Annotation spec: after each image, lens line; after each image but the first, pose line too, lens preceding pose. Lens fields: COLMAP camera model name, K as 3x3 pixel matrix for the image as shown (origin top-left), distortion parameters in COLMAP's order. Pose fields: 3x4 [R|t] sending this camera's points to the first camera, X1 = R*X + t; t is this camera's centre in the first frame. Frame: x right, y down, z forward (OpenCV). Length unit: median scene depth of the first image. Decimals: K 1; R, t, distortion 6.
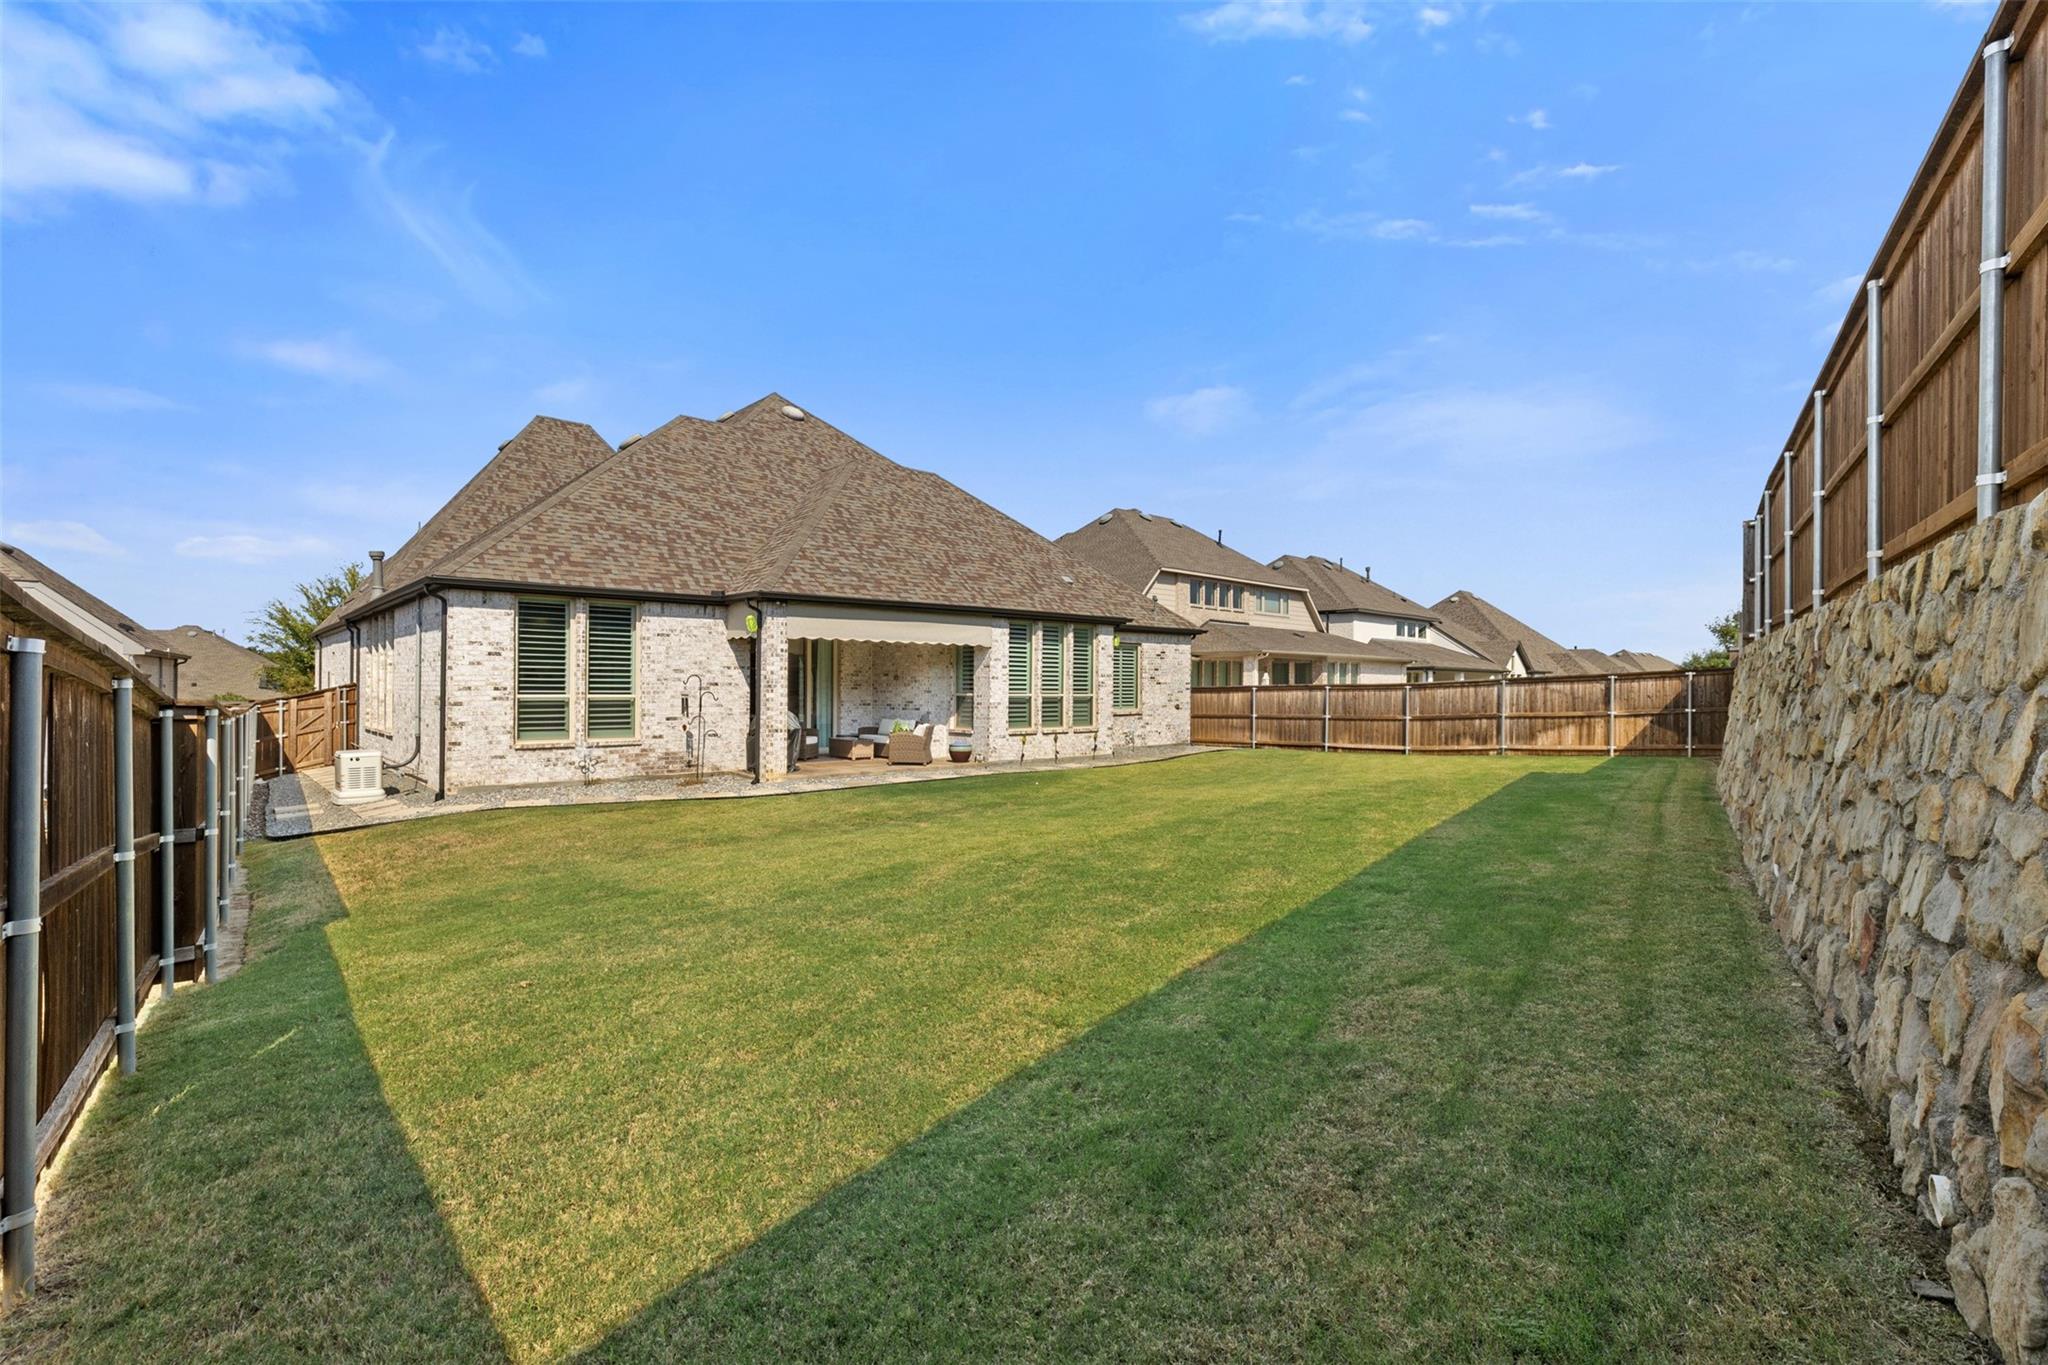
lens RADIAL K [[911.8, 0, 1026.8], [0, 911.8, 684.6], [0, 0, 1]] dist [0.006761, 0.000519]
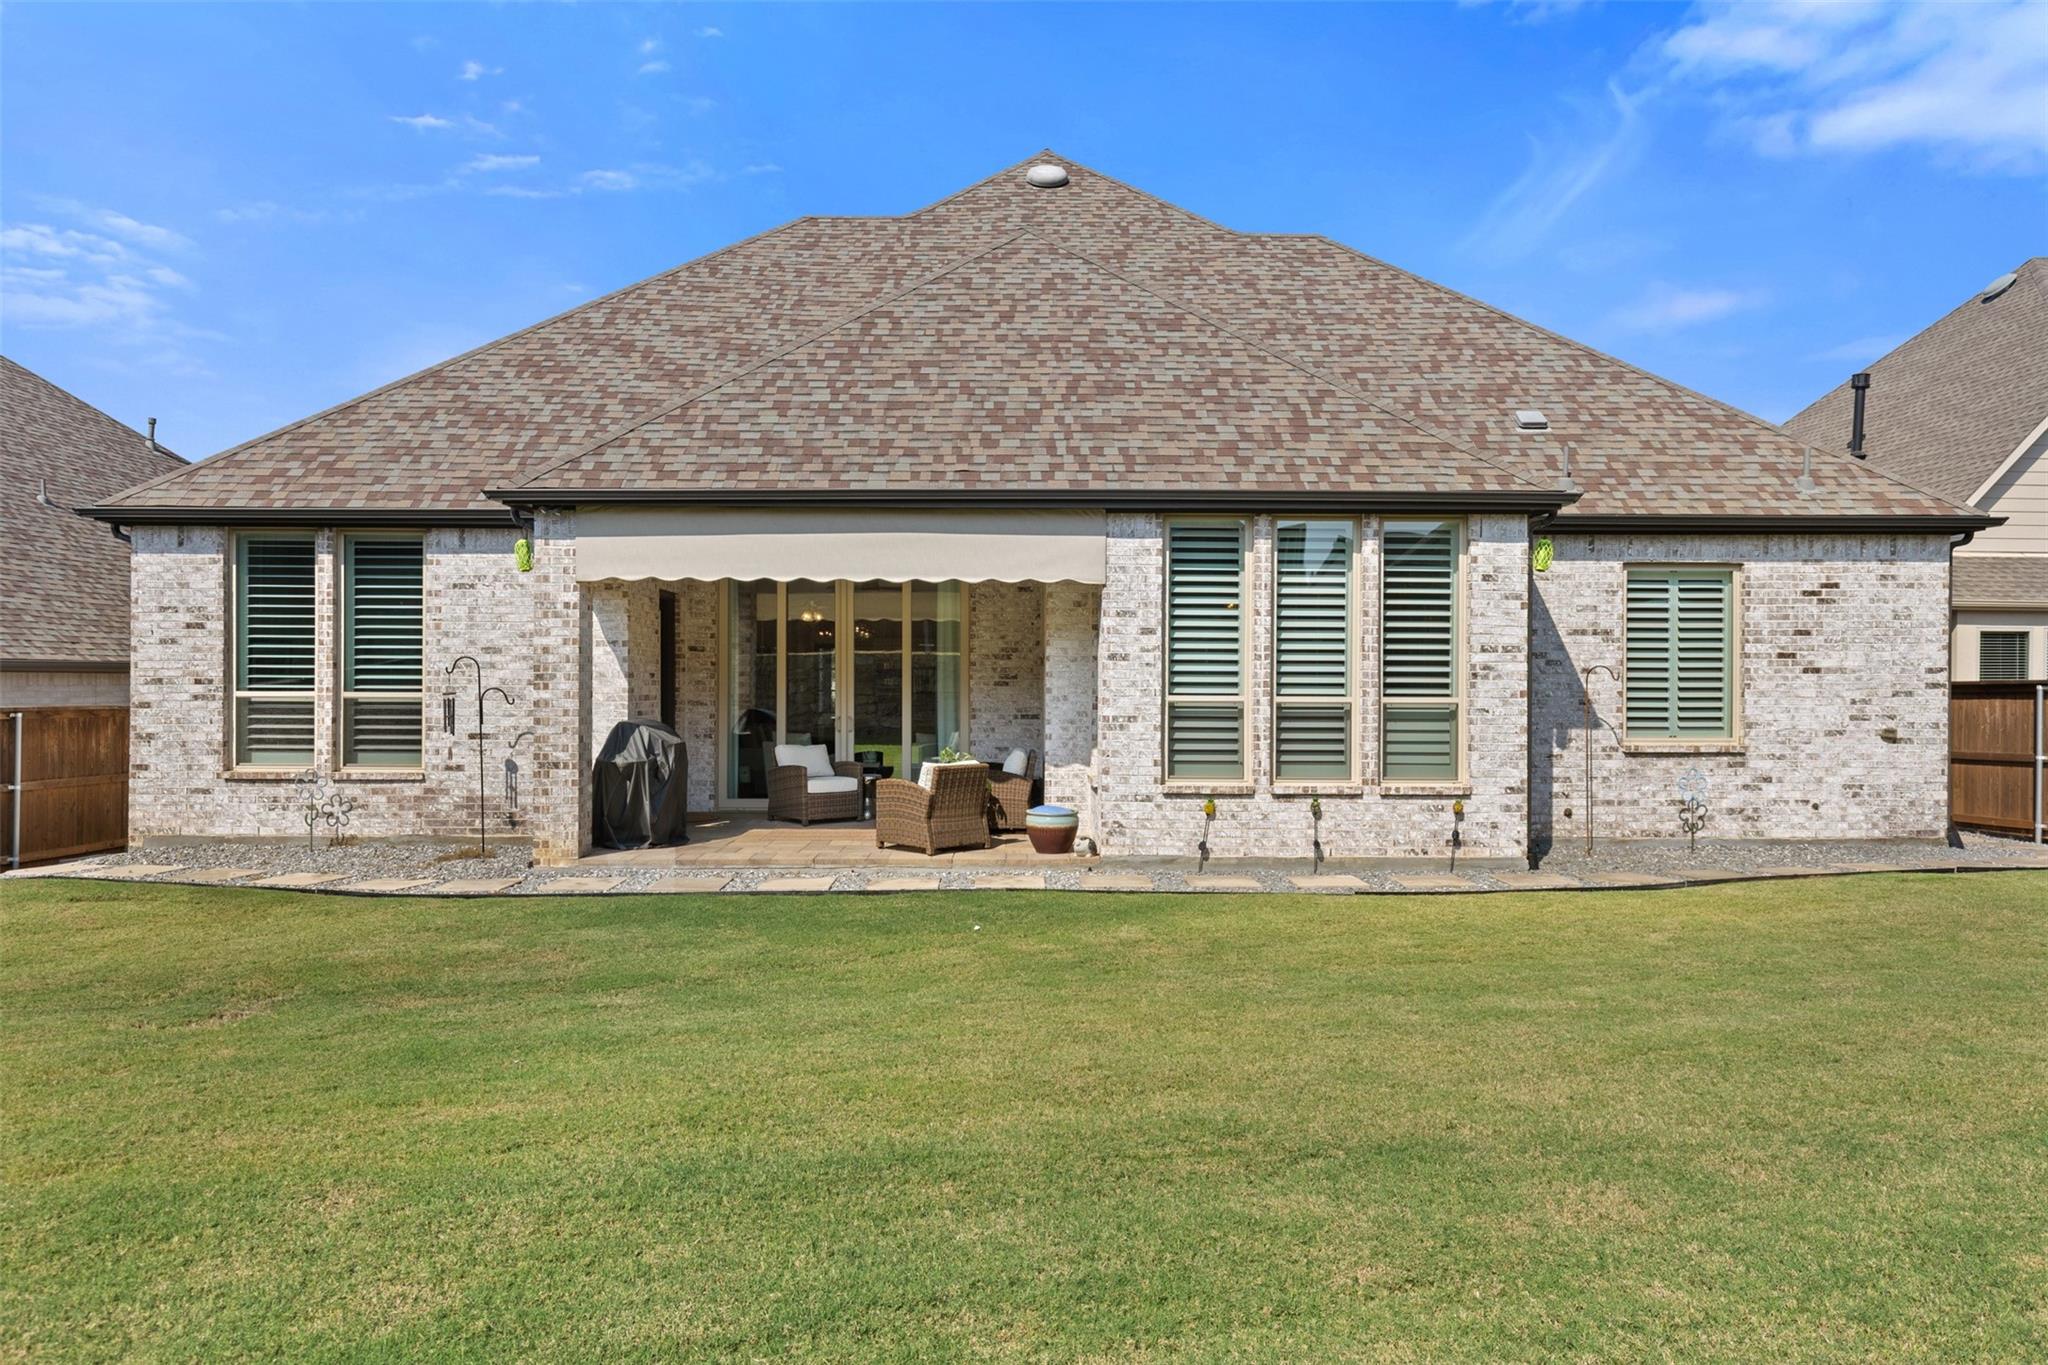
lens RADIAL K [[1380.3, 0, 1022.3], [0, 1380.3, 673.9], [0, 0, 1]] dist [-0.006706, 0.000202]
pose [[0.759103, -0.005149, -0.650950, 0.374624], [0.000779, 0.999975, -0.007001, 0.005190], [0.650970, 0.004807, 0.759088, 0.531484]]
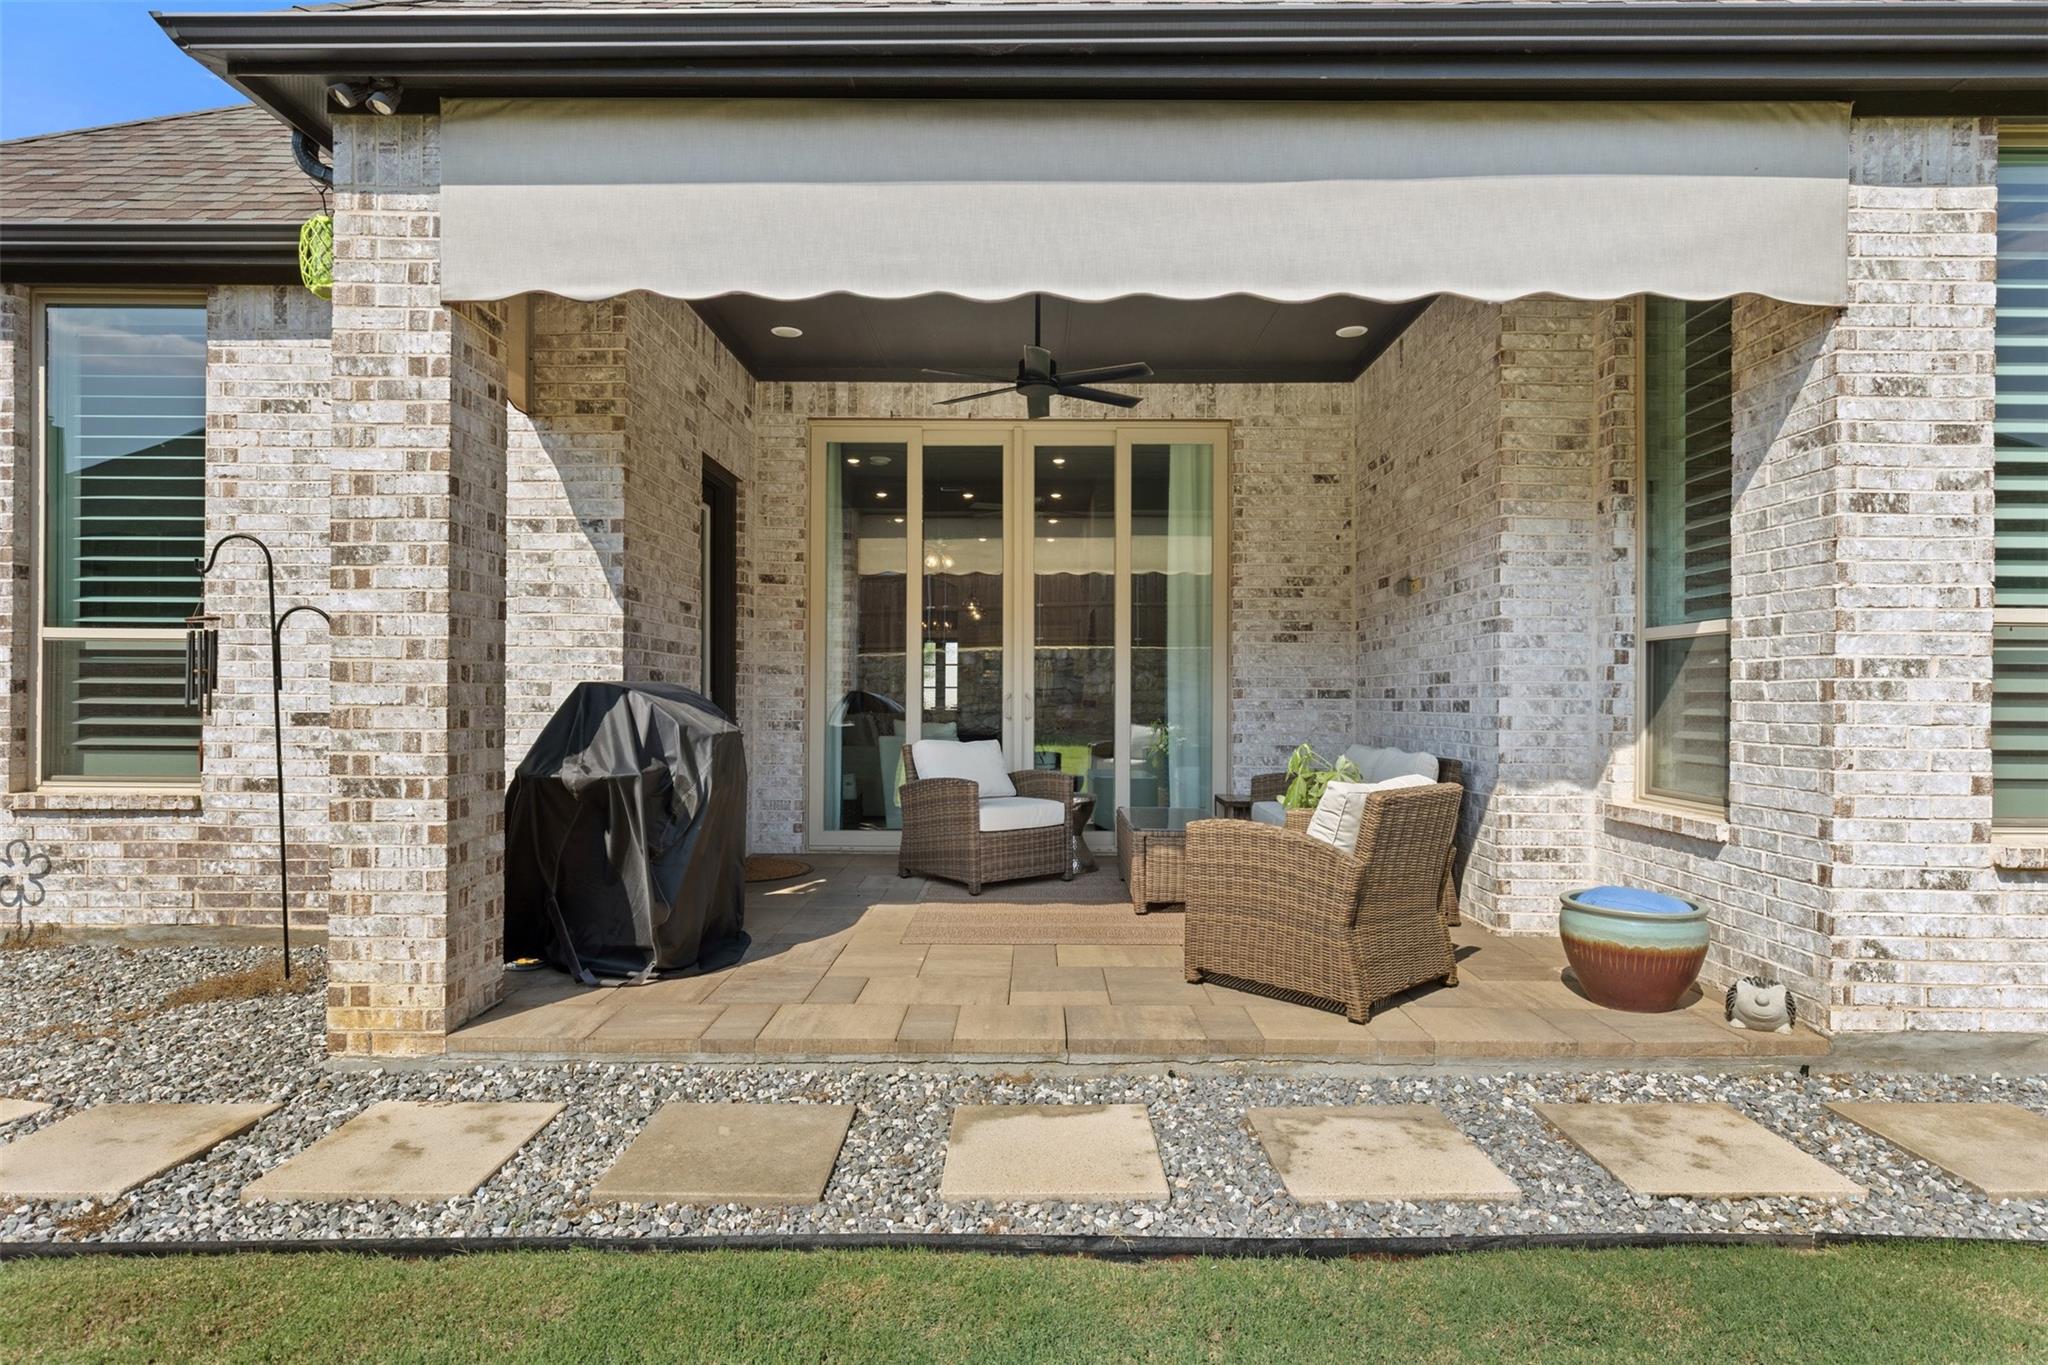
lens RADIAL K [[1114.7, 0, 1020.8], [0, 1114.7, 688.8], [0, 0, 1]] dist [-0.002640, -0.001161]
pose [[0.742674, -0.004276, -0.669639, -0.017910], [-0.000623, 0.999975, -0.007076, 0.028293], [0.669653, 0.005672, 0.742653, 0.824481]]
